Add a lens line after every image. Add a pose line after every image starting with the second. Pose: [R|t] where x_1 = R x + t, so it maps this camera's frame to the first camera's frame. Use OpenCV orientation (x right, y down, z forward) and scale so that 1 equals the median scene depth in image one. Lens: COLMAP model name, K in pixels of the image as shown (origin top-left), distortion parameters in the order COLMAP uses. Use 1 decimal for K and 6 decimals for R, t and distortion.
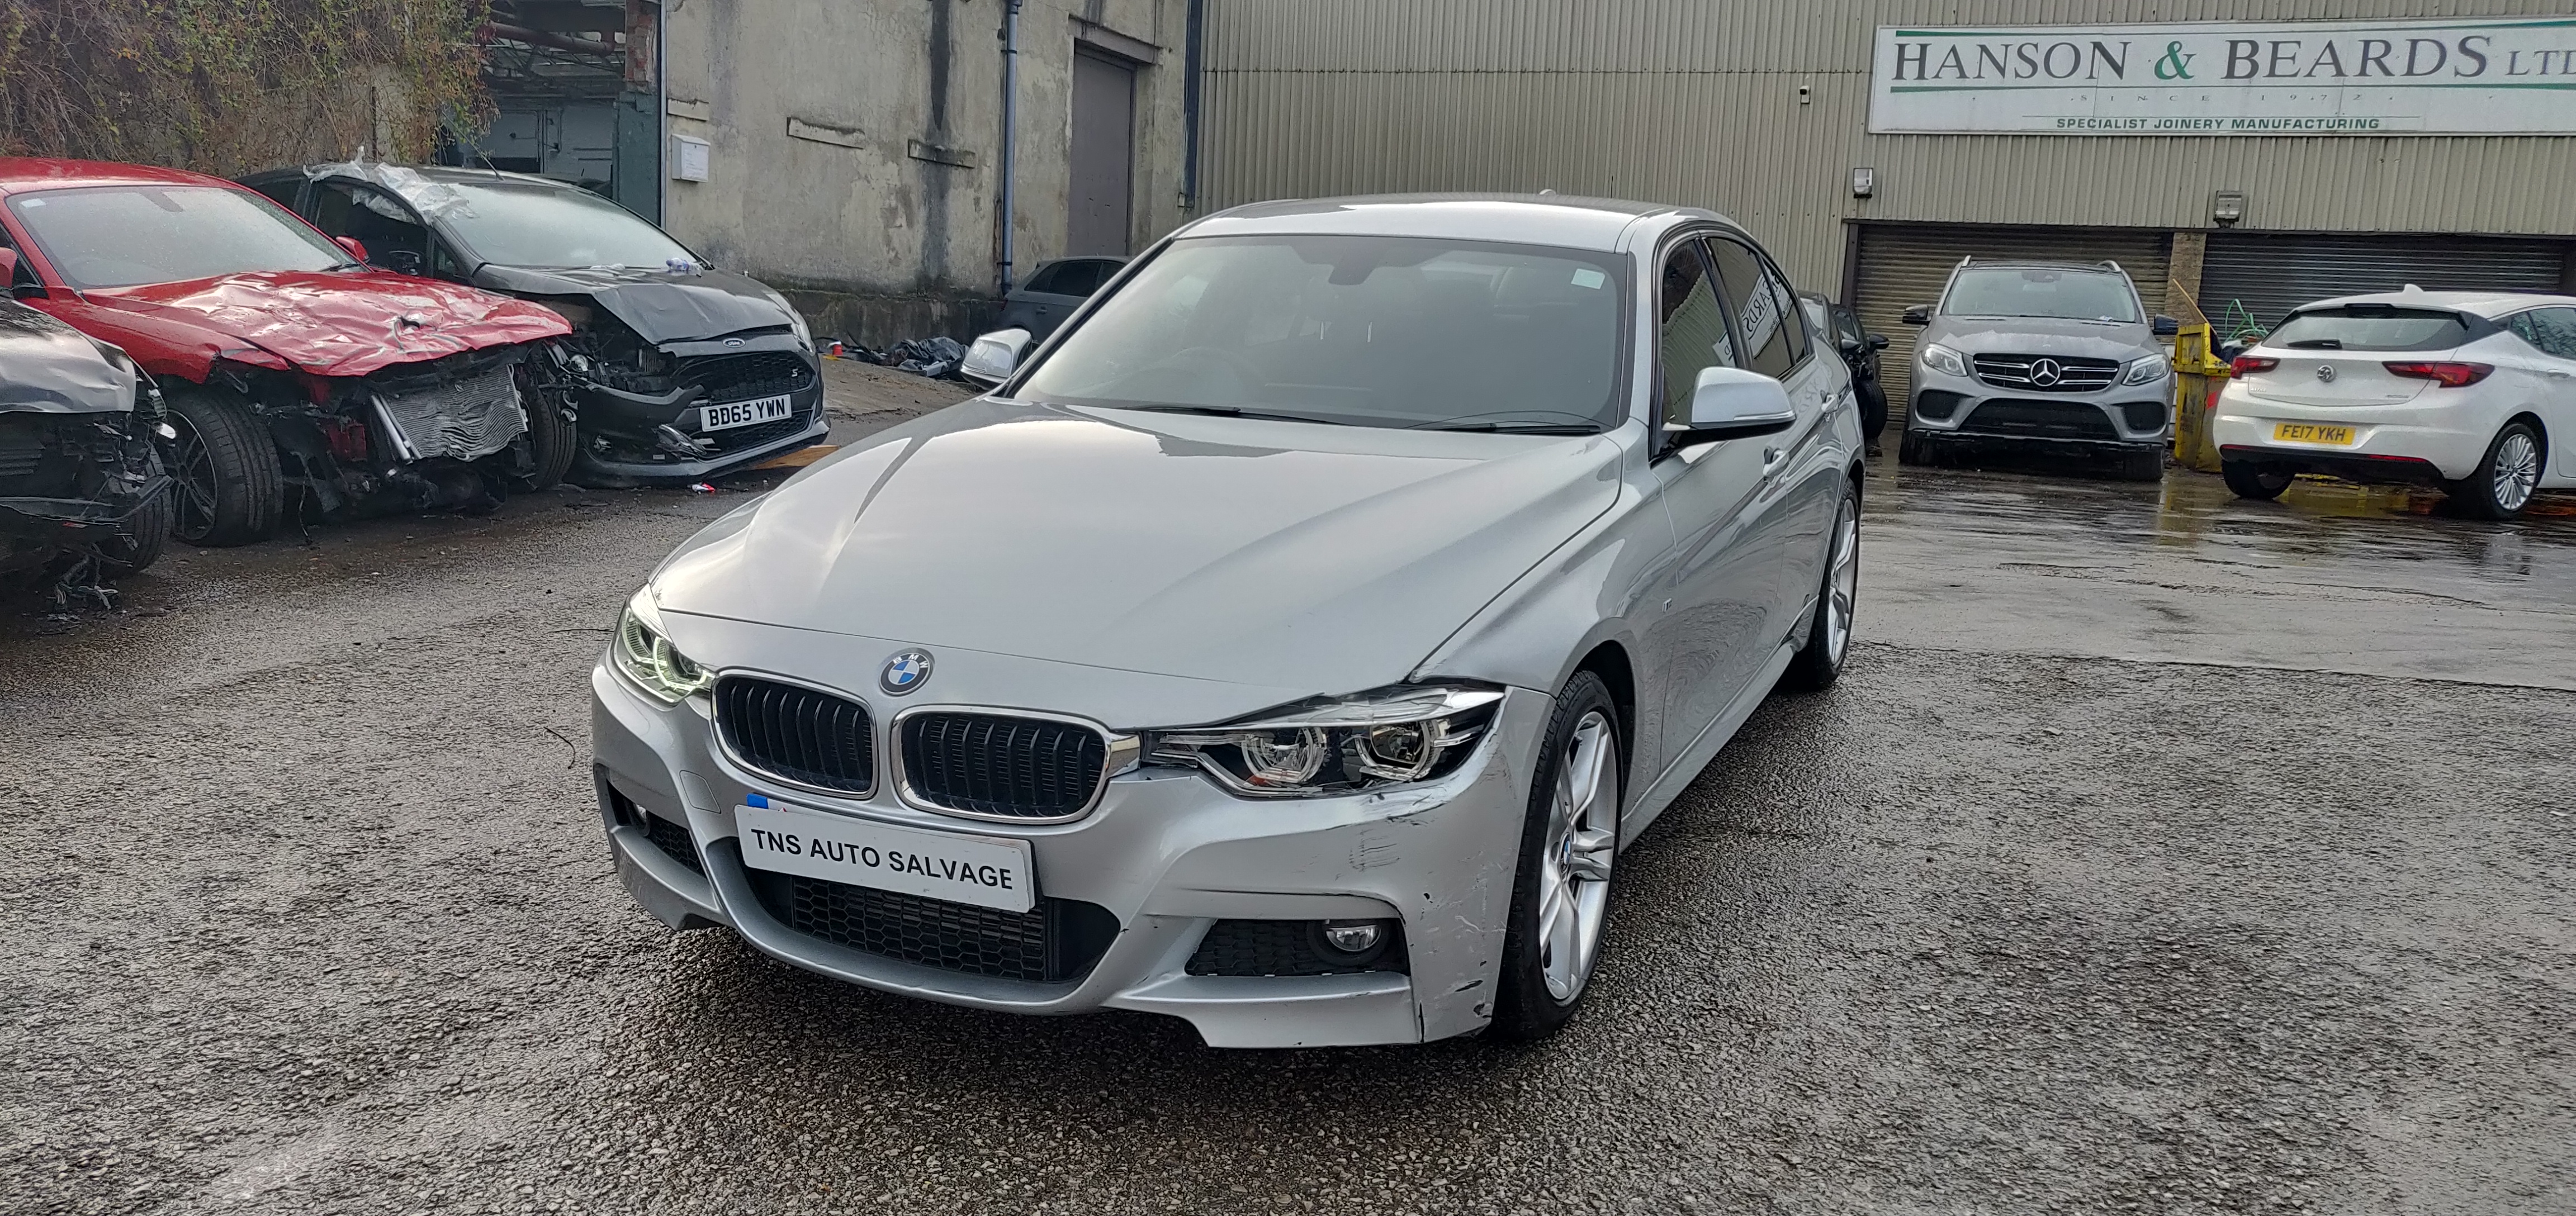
lens RADIAL K [[1947.2, 0, 1280.2], [0, 1947.2, 608.3], [0, 0, 1]] dist [-0.029562, 0.082263]
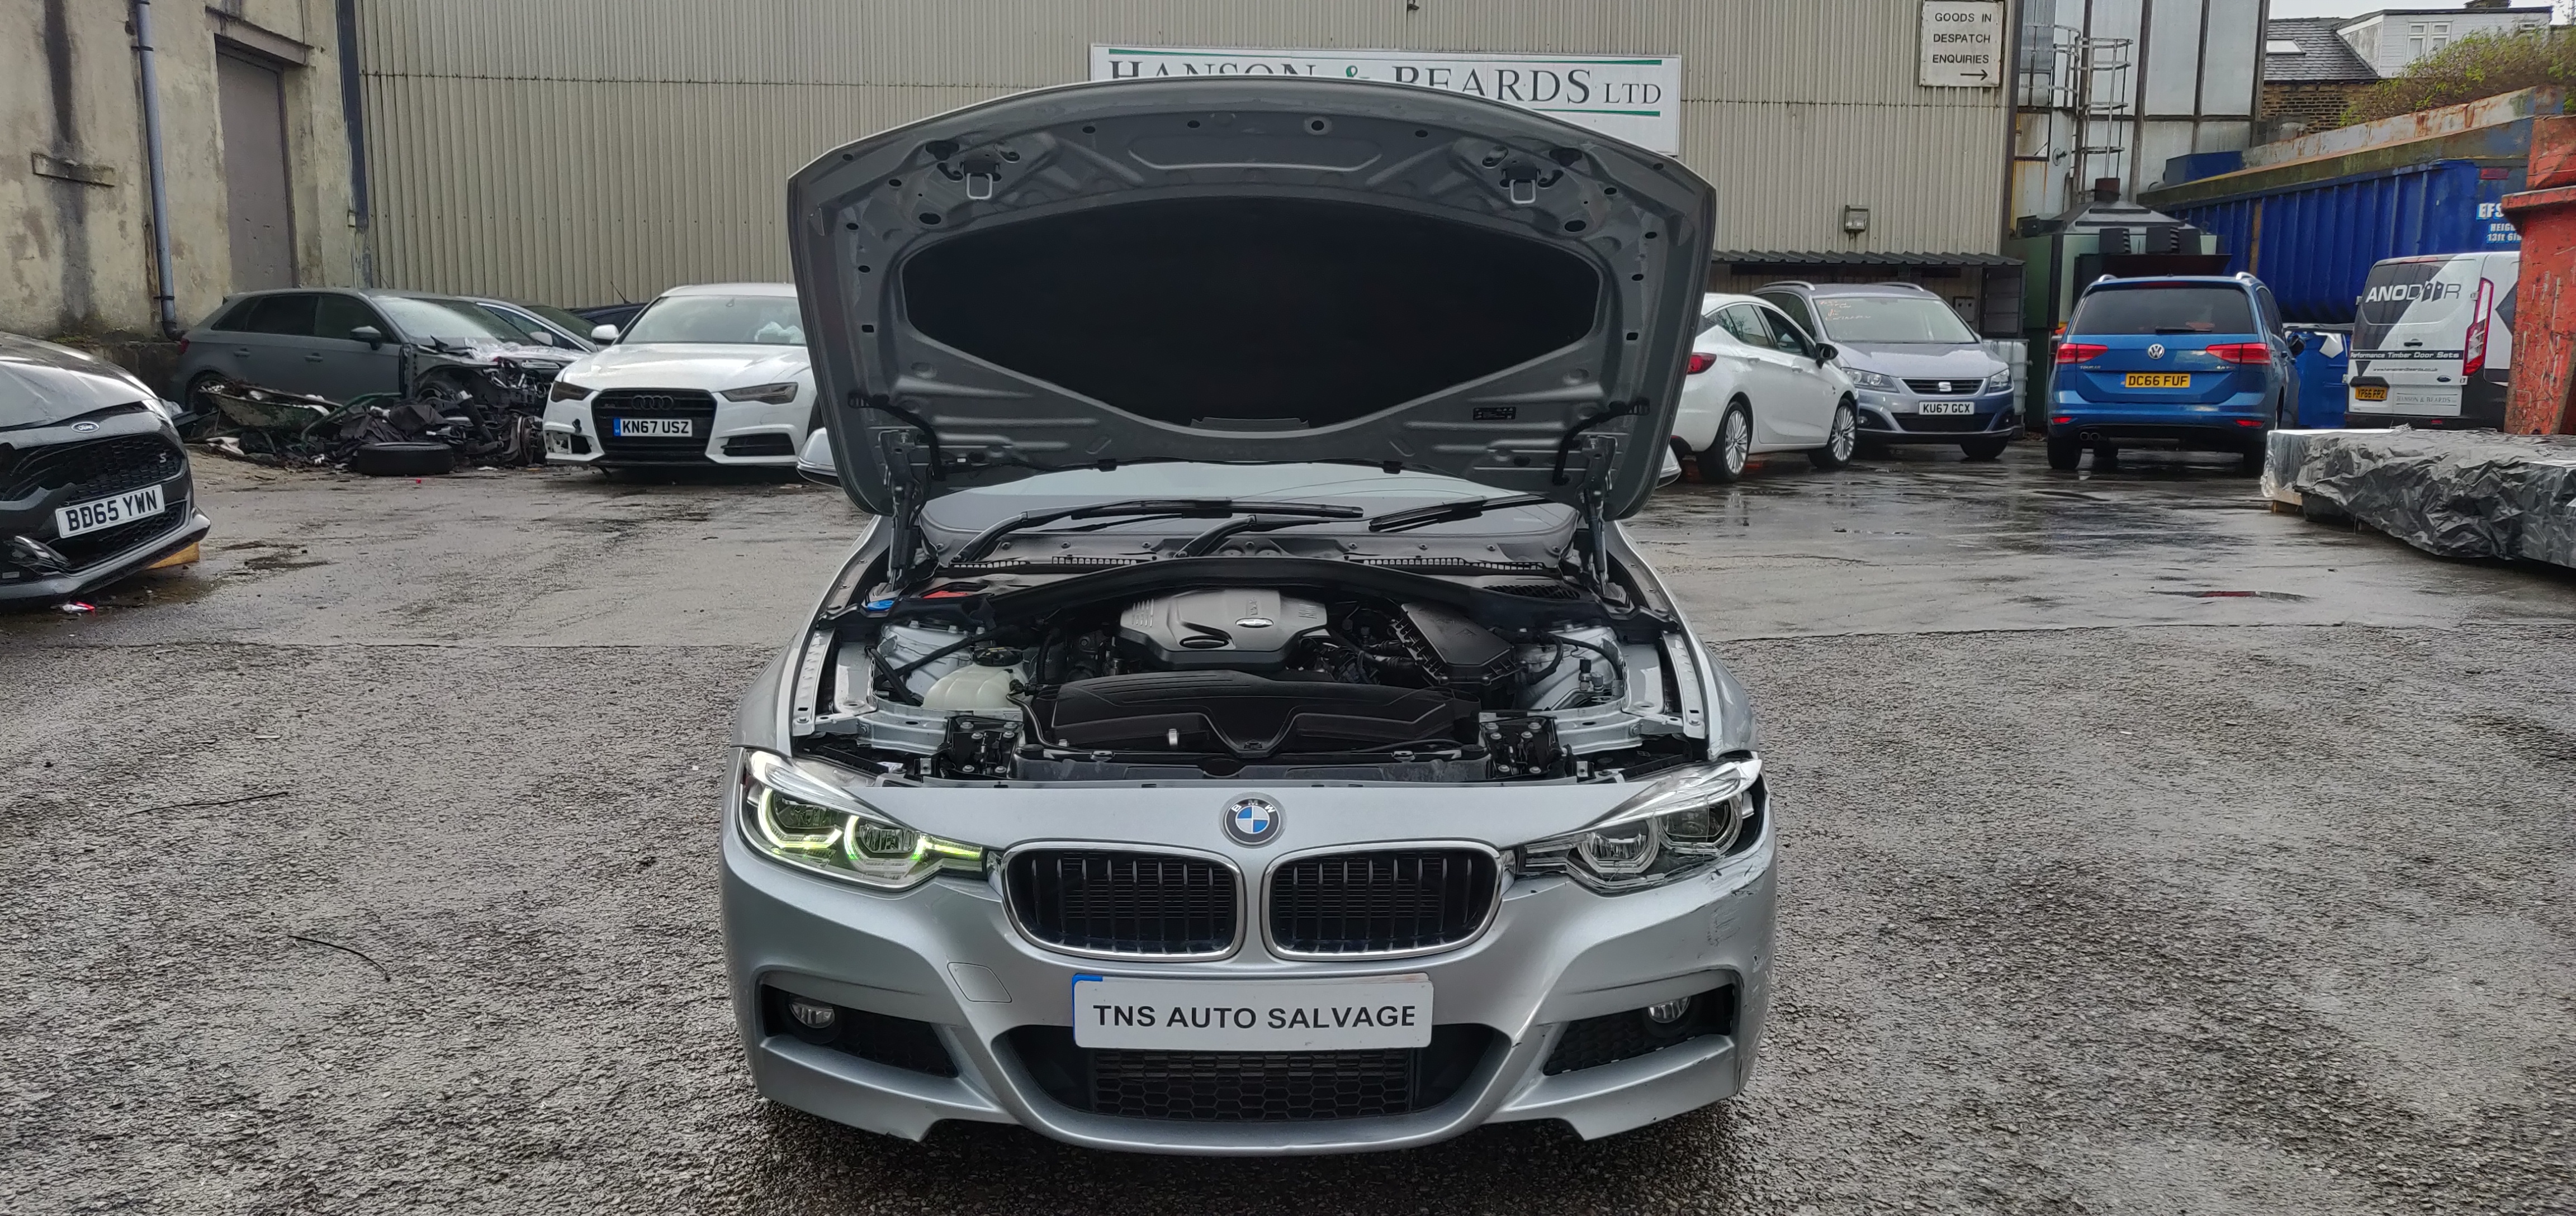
lens RADIAL K [[1957.3, 0, 1274.6], [0, 1957.3, 613.5], [0, 0, 1]] dist [-0.032060, 0.087432]
pose [[0.899256, -0.099963, 0.425846, -0.194909], [0.098876, 0.994793, 0.024723, -0.030154], [-0.426100, 0.019874, 0.904458, 0.044097]]
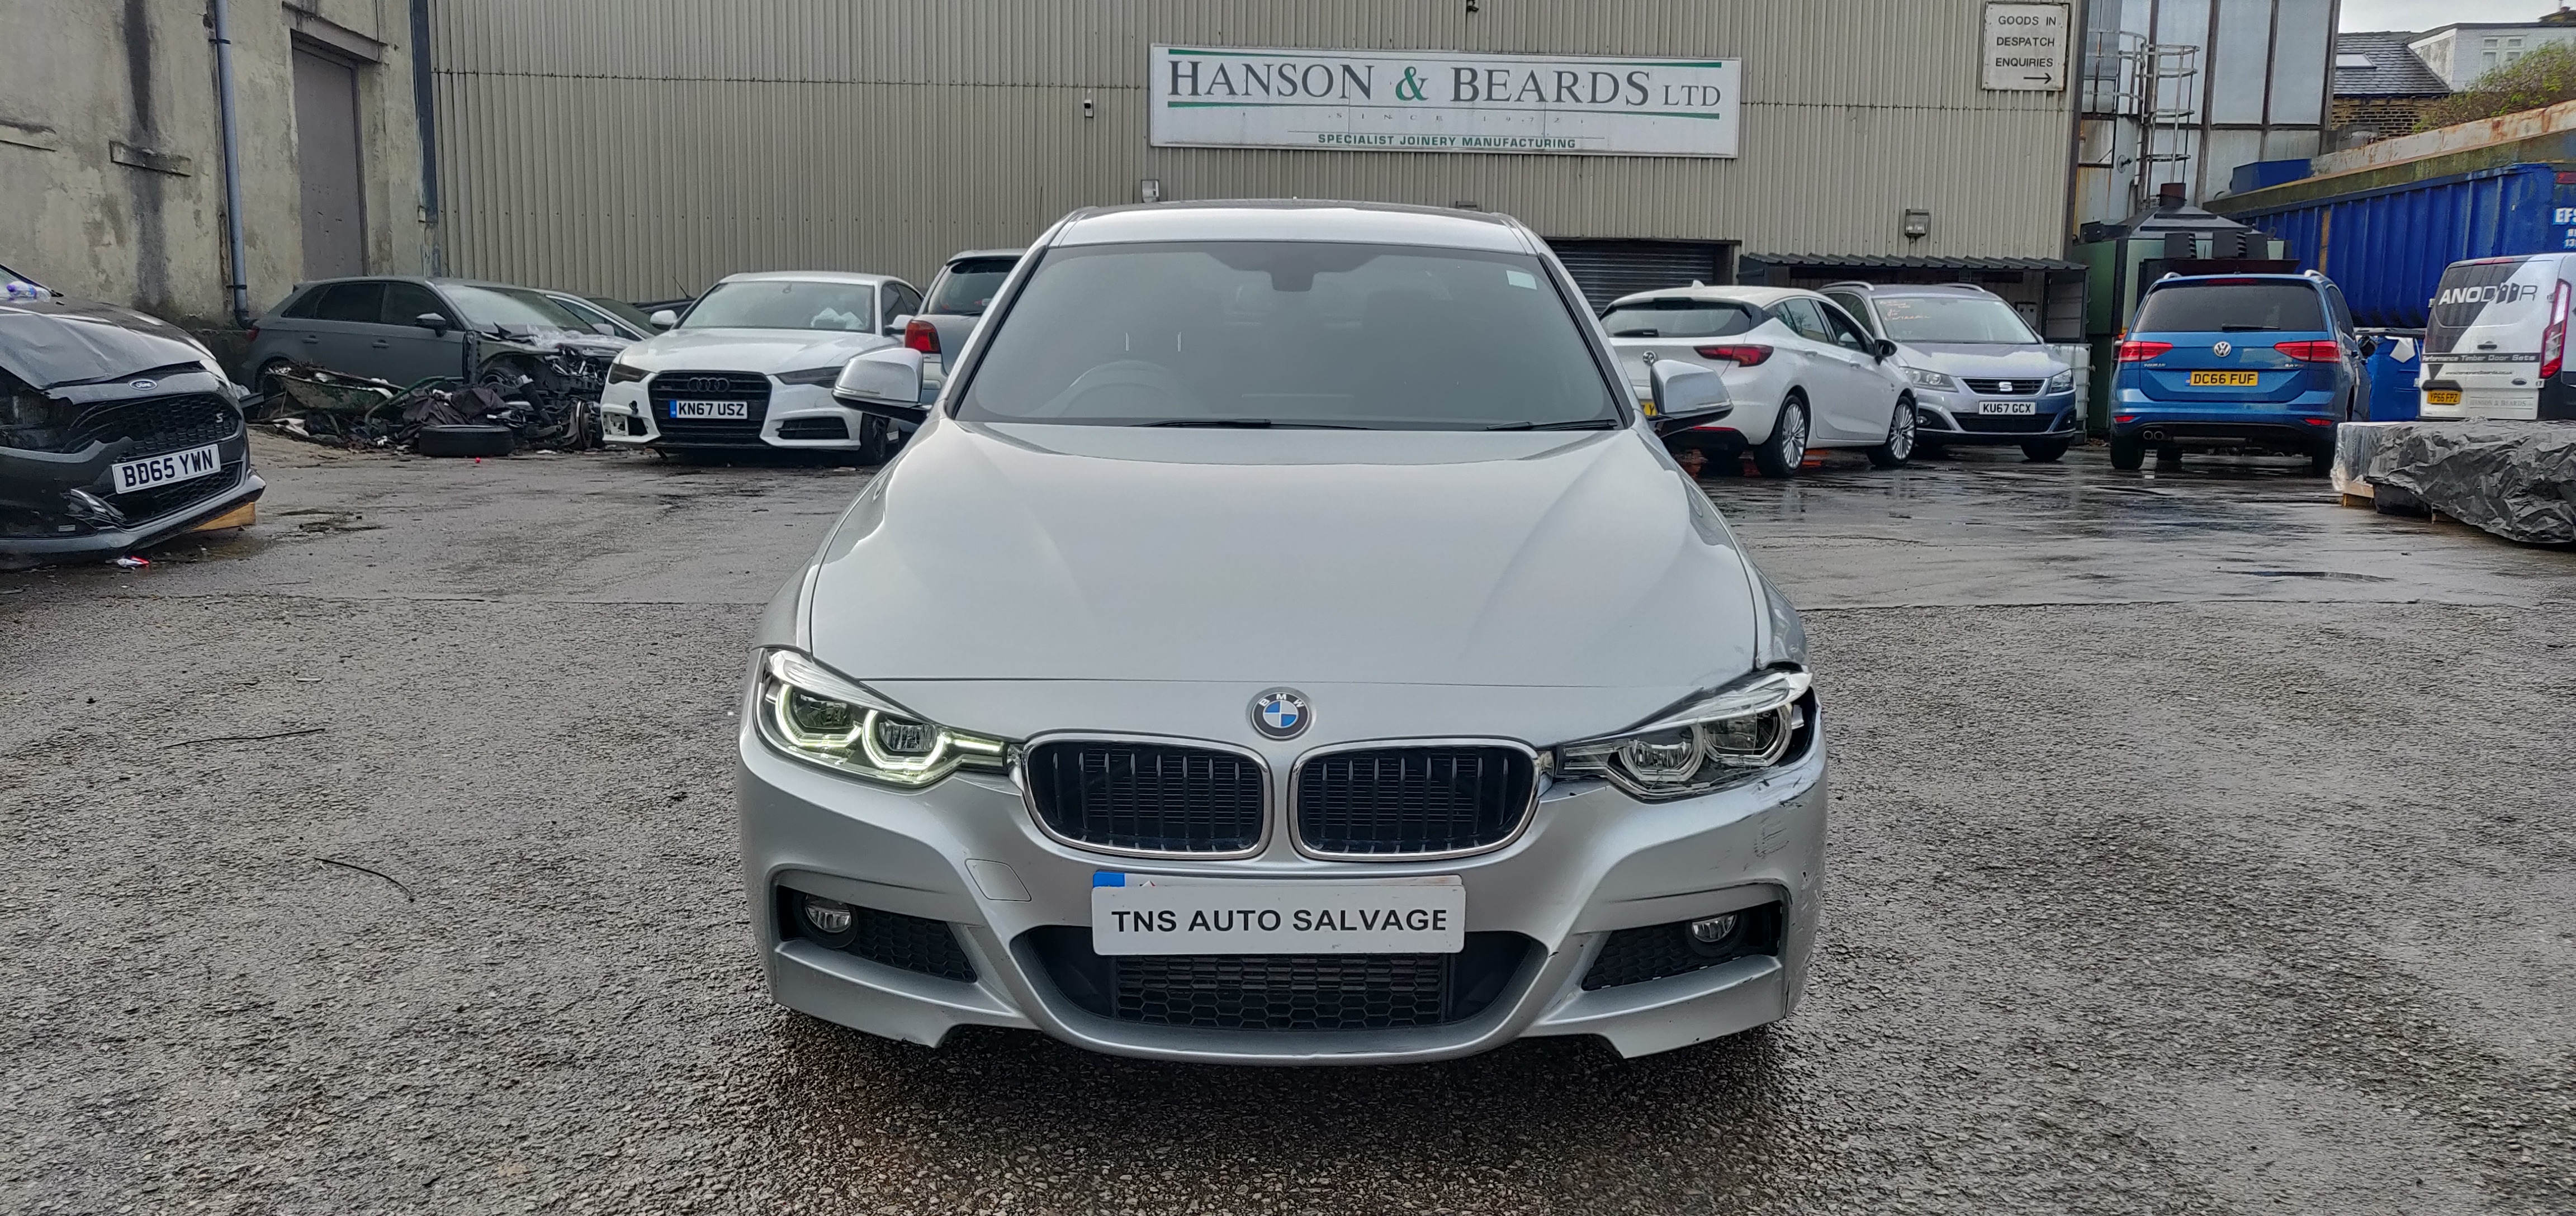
lens RADIAL K [[1947.2, 0, 1280.2], [0, 1947.2, 608.3], [0, 0, 1]] dist [-0.029562, 0.082263]
pose [[0.910990, -0.086294, 0.403300, -0.187960], [0.088894, 0.995965, 0.012308, -0.009552], [-0.402734, 0.024638, 0.914985, 0.053894]]
